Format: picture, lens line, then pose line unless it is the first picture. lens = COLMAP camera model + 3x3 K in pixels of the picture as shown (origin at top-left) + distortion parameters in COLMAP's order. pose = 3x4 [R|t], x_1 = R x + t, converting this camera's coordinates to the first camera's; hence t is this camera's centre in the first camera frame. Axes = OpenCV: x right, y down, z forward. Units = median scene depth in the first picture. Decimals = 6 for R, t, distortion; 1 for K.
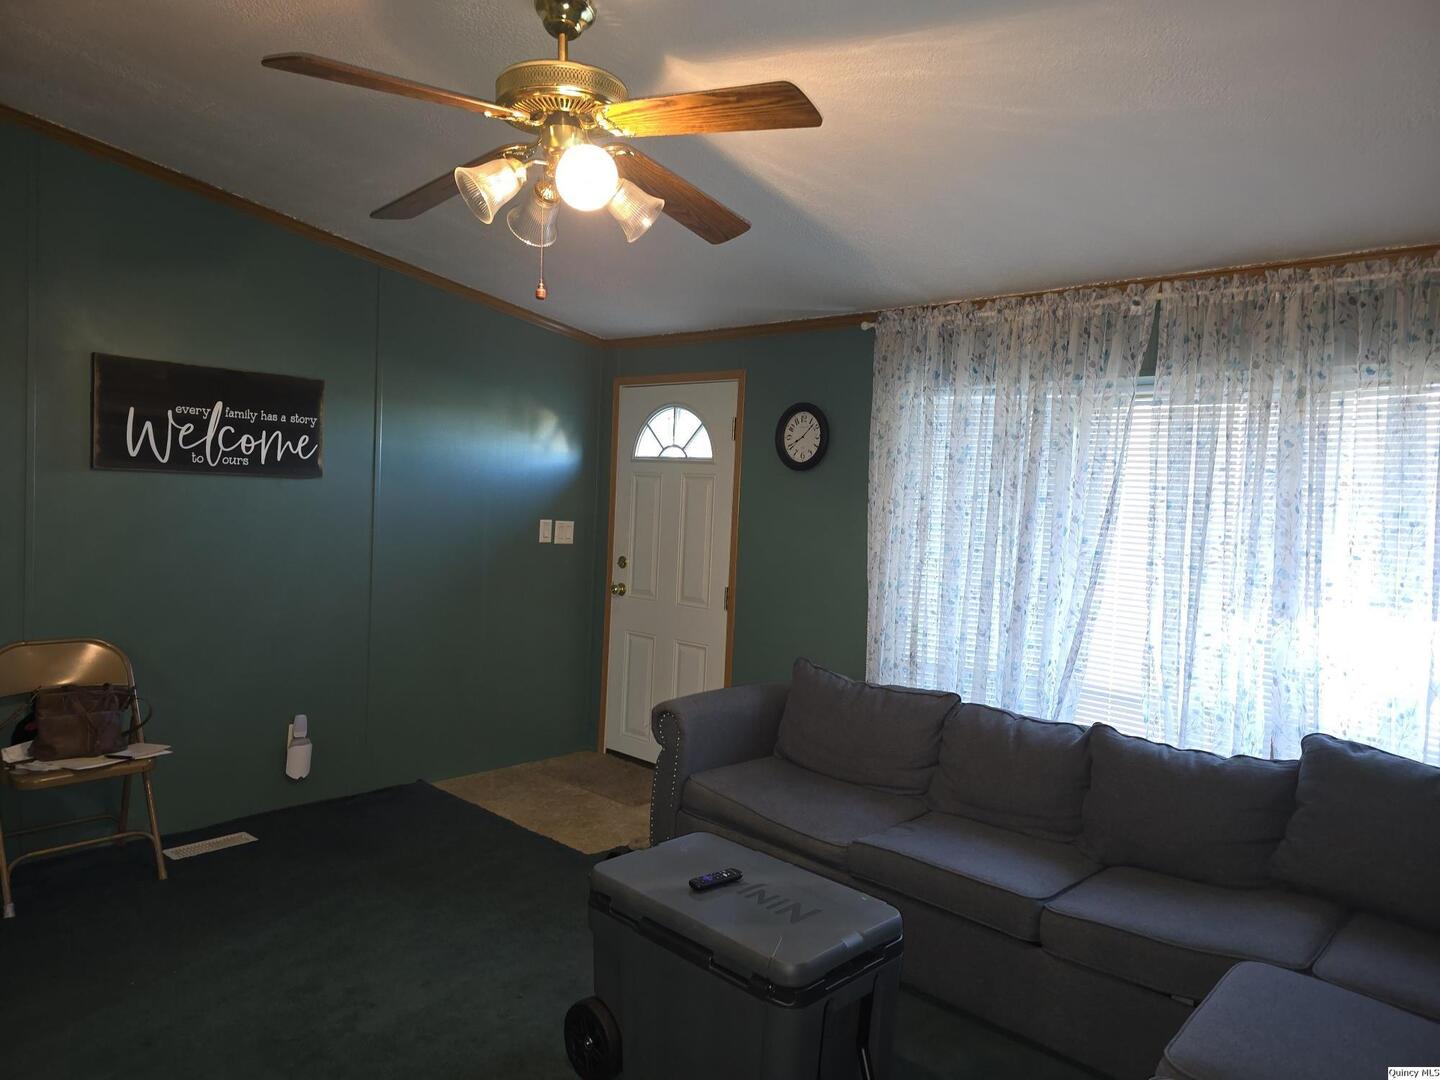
lens RADIAL K [[967.1, 0, 722.7], [0, 967.1, 545.2], [0, 0, 1]] dist [0.053966, -0.065786]
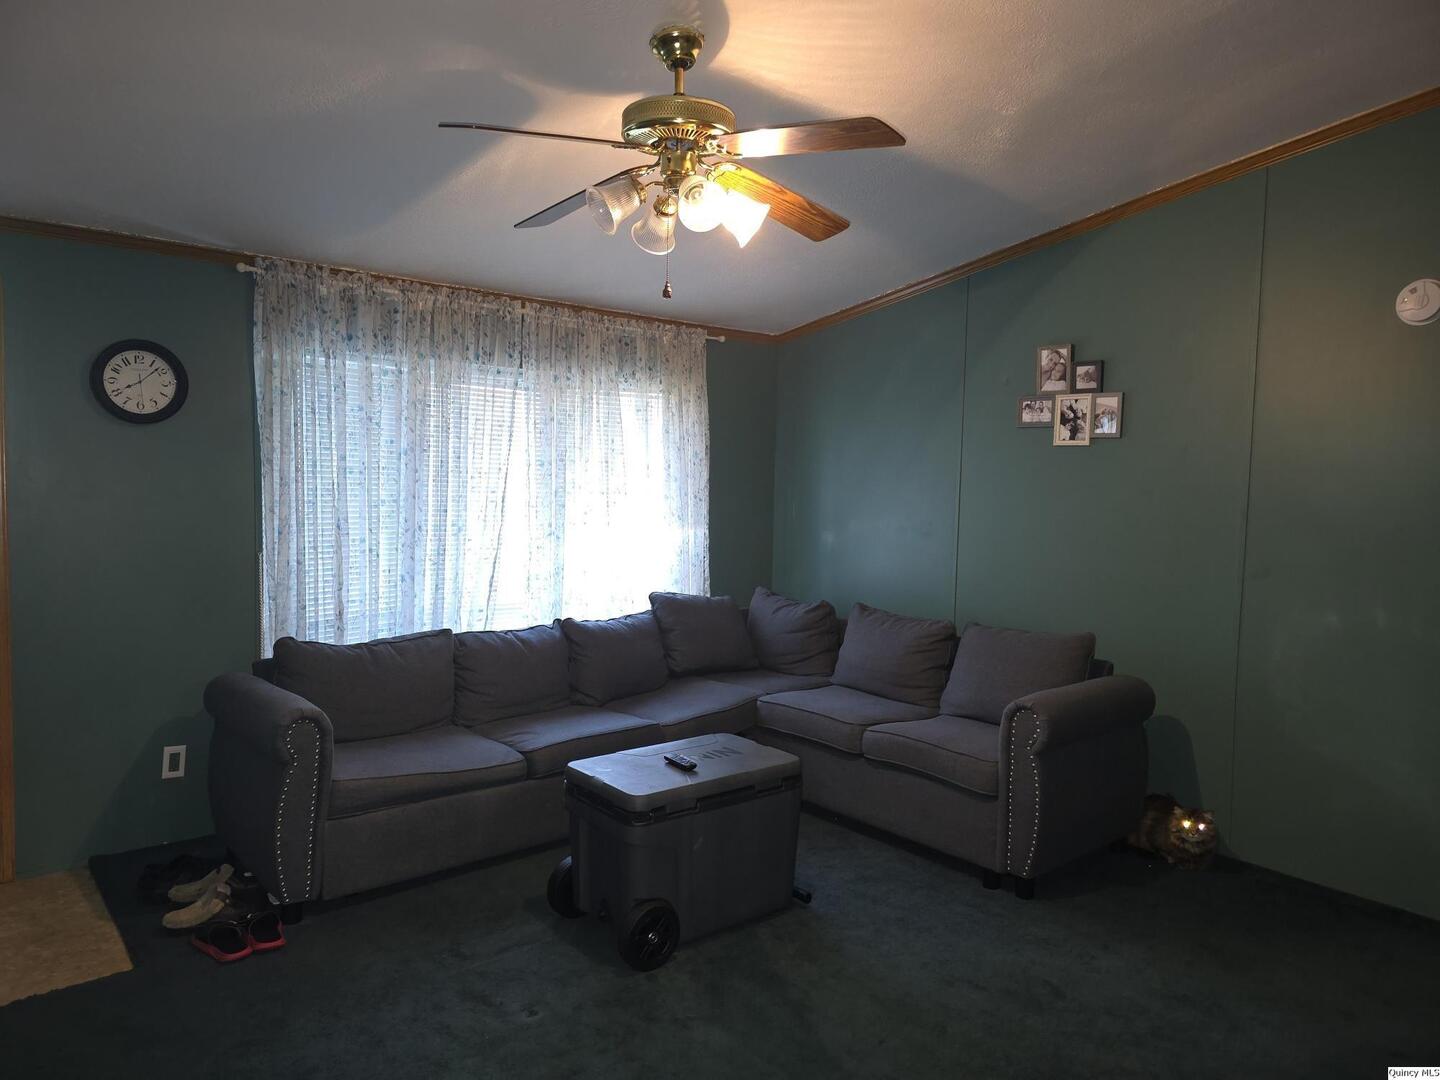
lens RADIAL K [[967.1, 0, 722.7], [0, 967.1, 545.2], [0, 0, 1]] dist [0.053966, -0.065786]
pose [[0.097476, -0.109555, 0.989190, -0.832724], [0.036506, 0.993648, 0.106451, -0.055220], [-0.994568, 0.025735, 0.100856, 0.529266]]
